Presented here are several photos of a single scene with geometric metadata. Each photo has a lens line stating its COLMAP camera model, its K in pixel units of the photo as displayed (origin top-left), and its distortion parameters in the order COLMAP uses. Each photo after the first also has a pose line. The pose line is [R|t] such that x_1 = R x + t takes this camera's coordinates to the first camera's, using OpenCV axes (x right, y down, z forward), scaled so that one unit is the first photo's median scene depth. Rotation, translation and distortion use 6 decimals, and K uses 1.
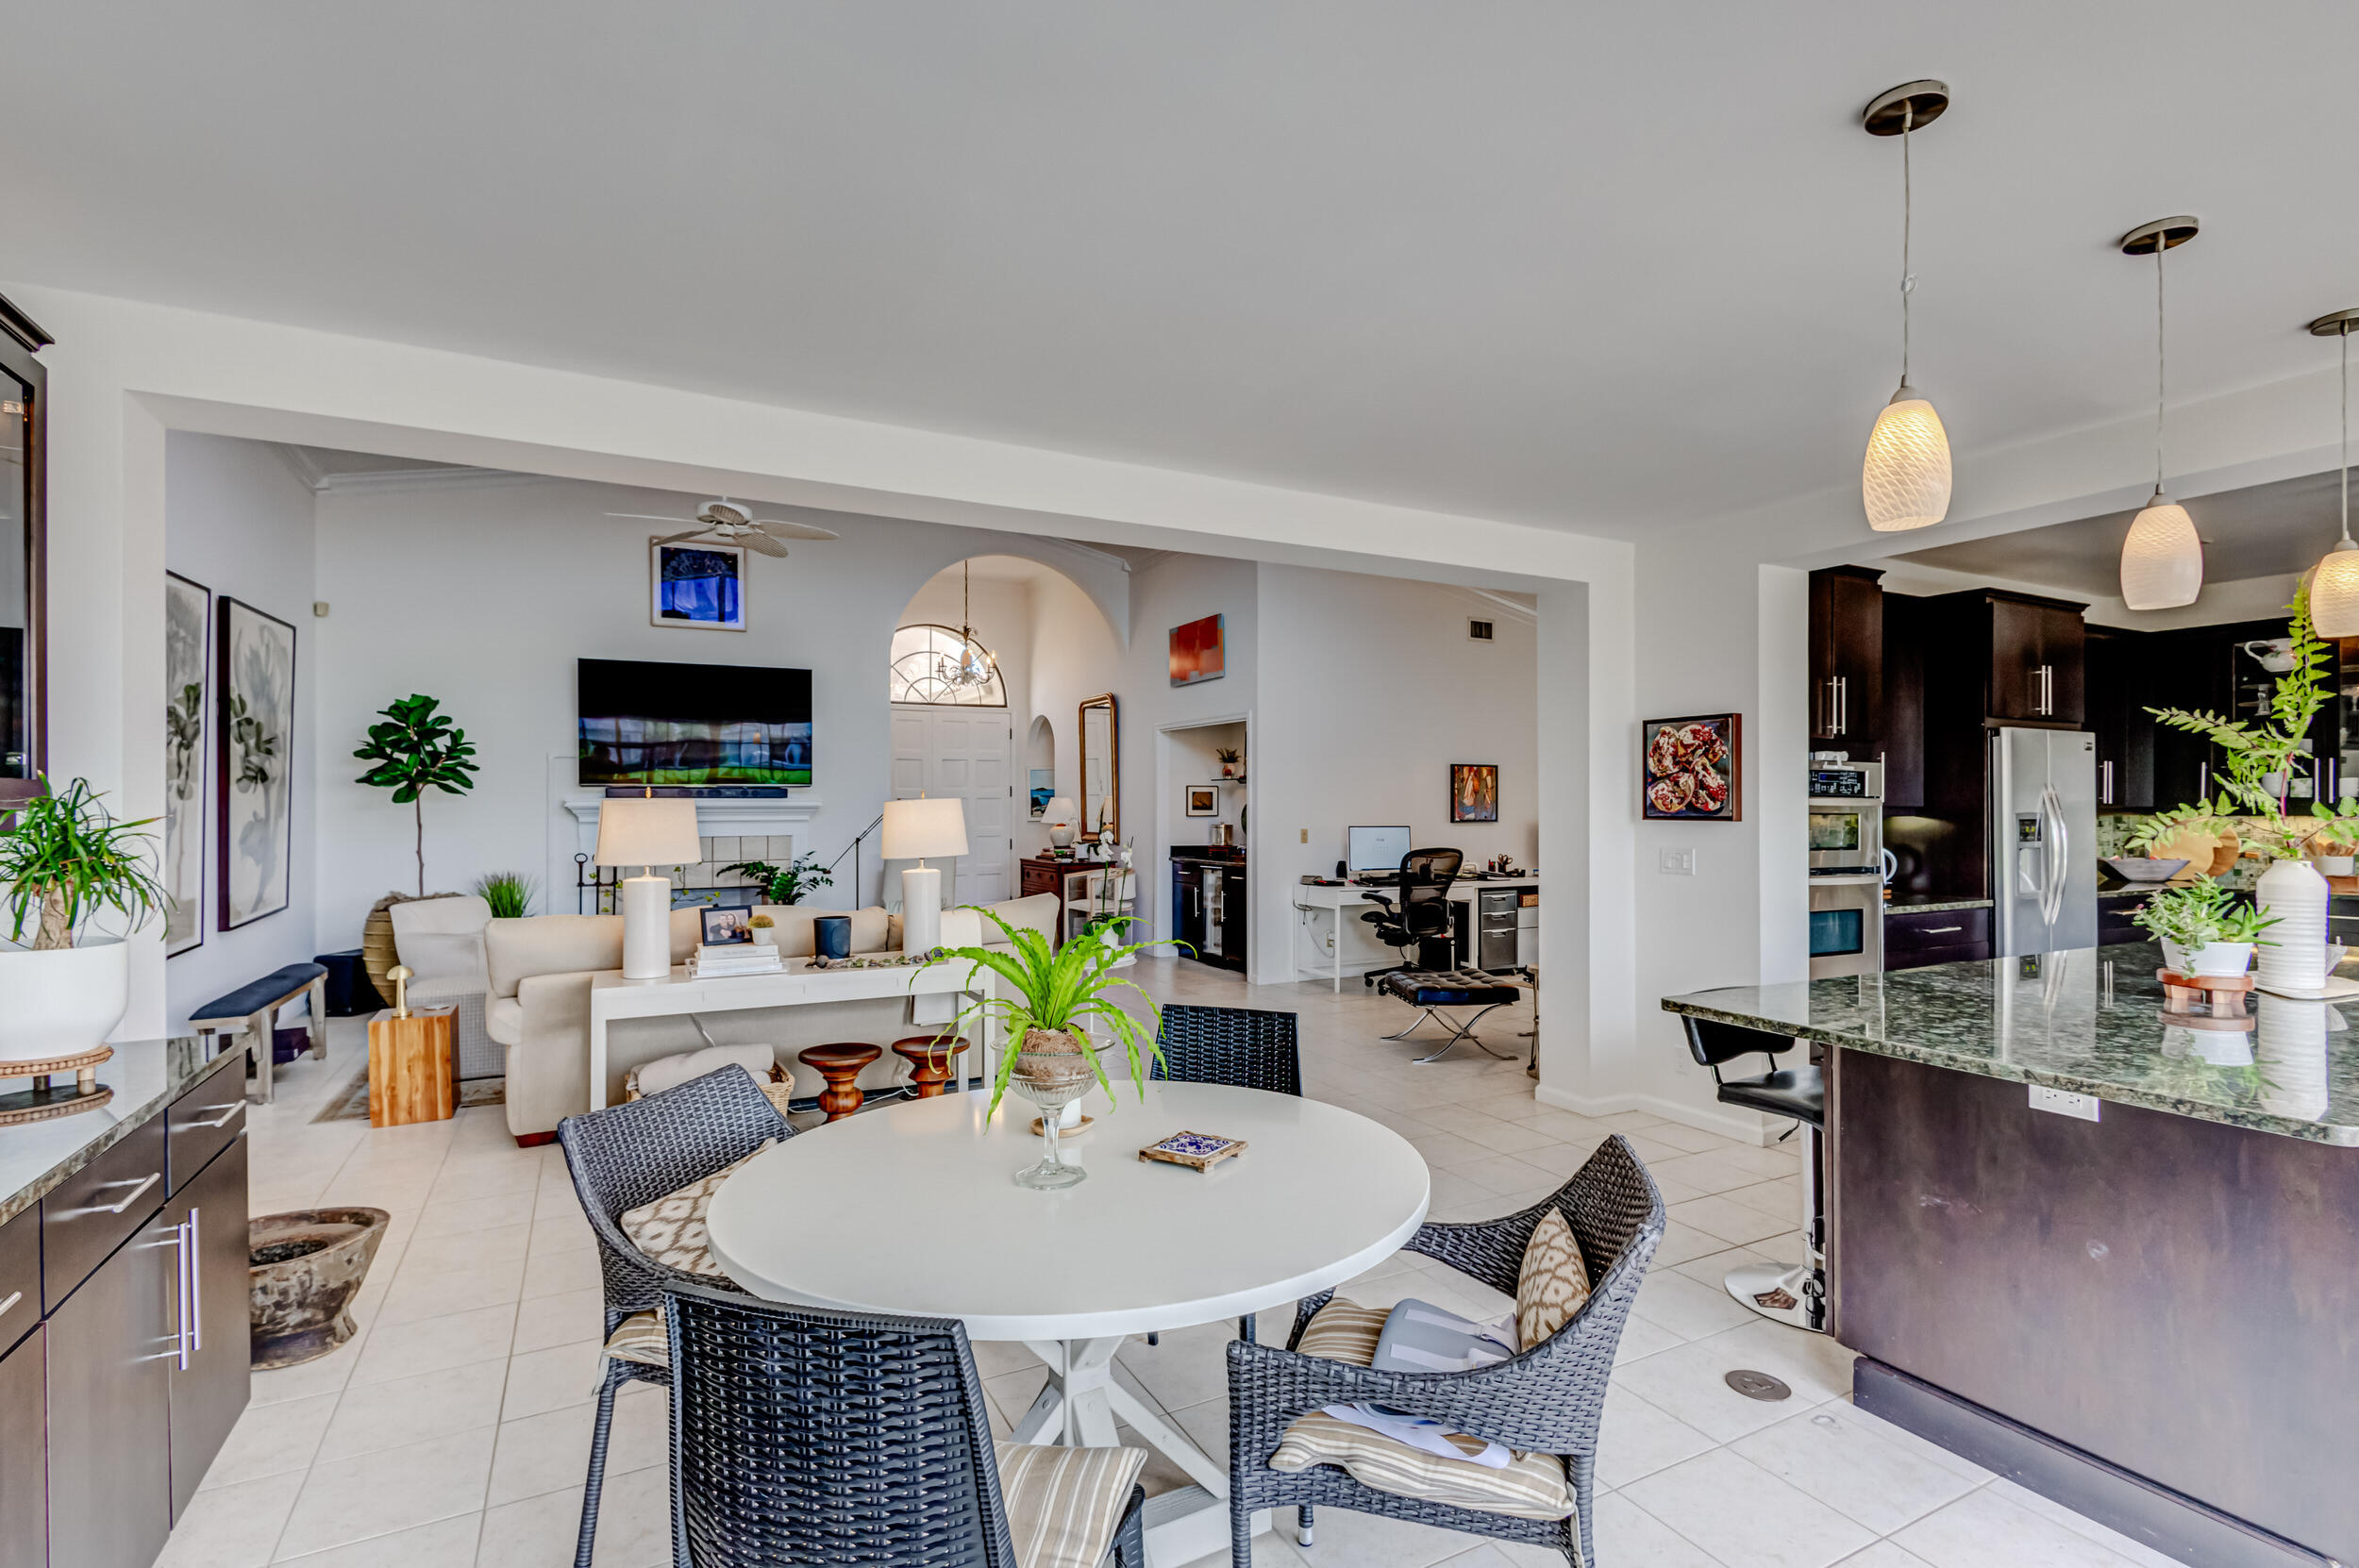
lens RADIAL K [[1099.9, 0, 1171.3], [0, 1099.9, 800.3], [0, 0, 1]] dist [0.013475, -0.004613]
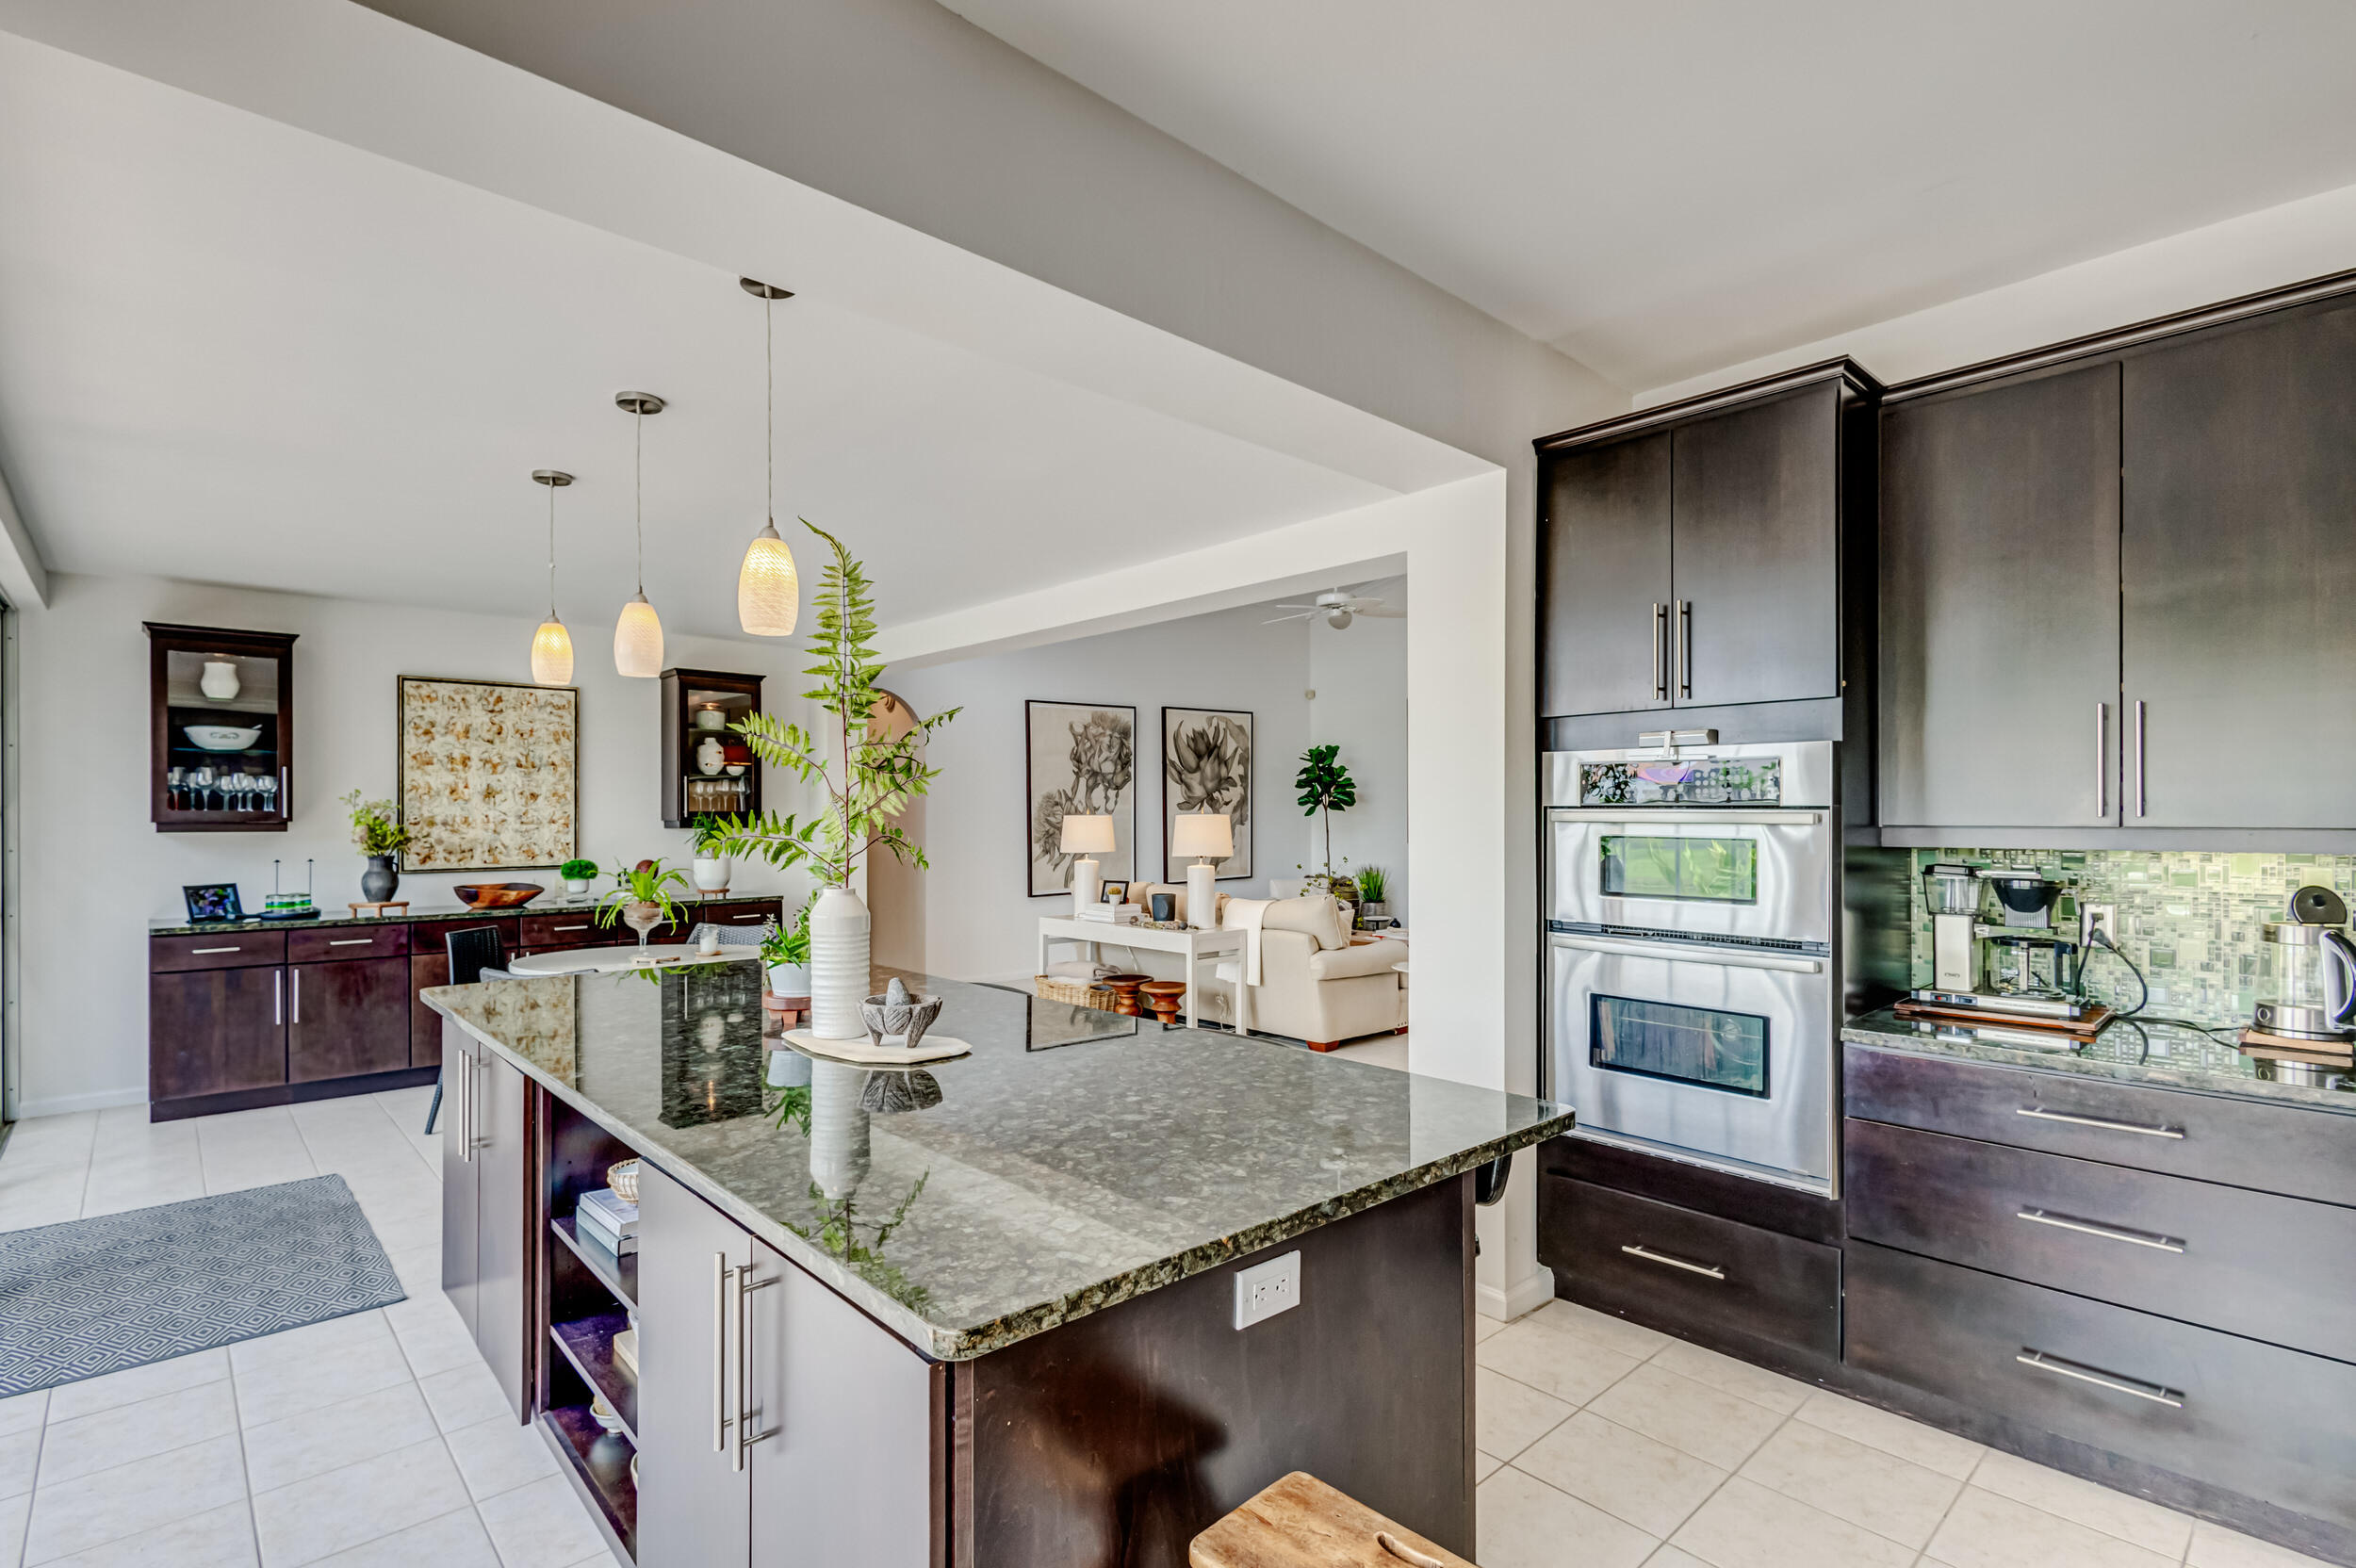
lens RADIAL K [[1098.5, 0, 1154.4], [0, 1098.5, 809.8], [0, 0, 1]] dist [0.013475, -0.004613]
pose [[0.235539, -0.004514, -0.971854, 0.733537], [0.004816, 0.999982, -0.003477, -0.001682], [0.971853, -0.003862, 0.235557, 0.411458]]
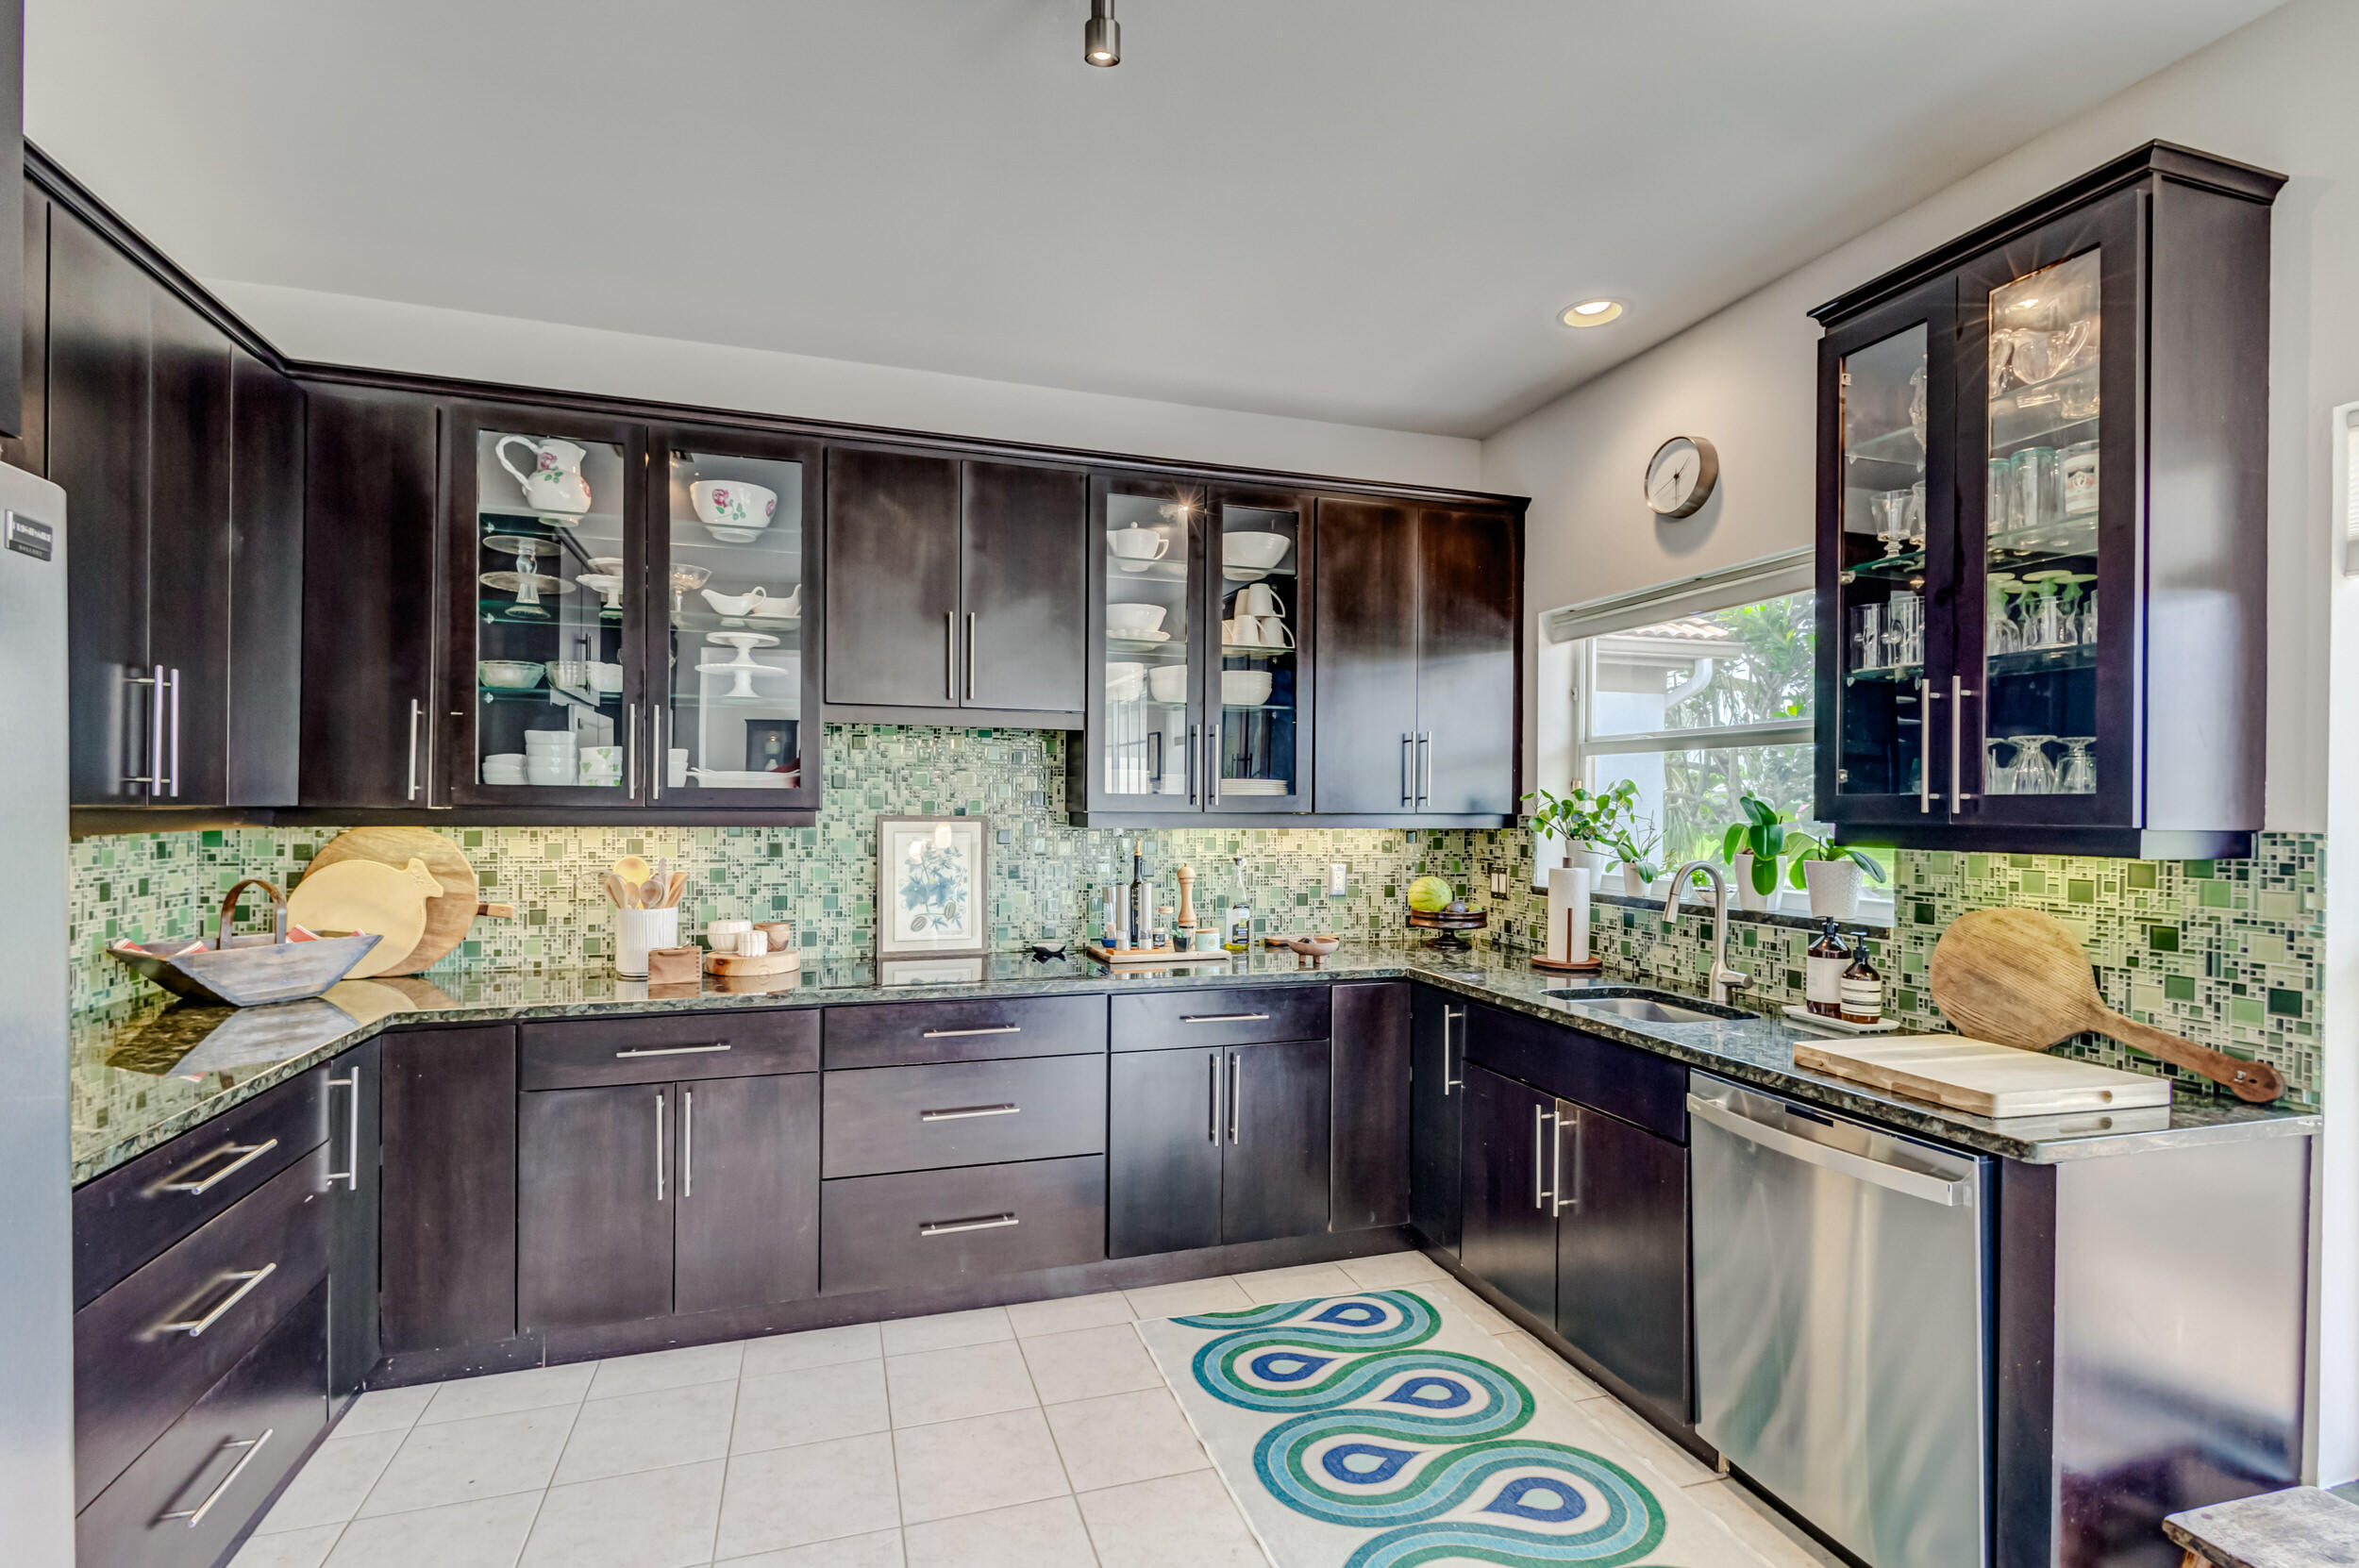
lens RADIAL K [[1099.9, 0, 1182.2], [0, 1099.9, 795.7], [0, 0, 1]] dist [0.013475, -0.004613]
pose [[0.173397, 0.010178, 0.984799, 0.517255], [-0.013135, 0.999882, -0.008021, 0.001293], [-0.984764, -0.011545, 0.173511, 0.582075]]
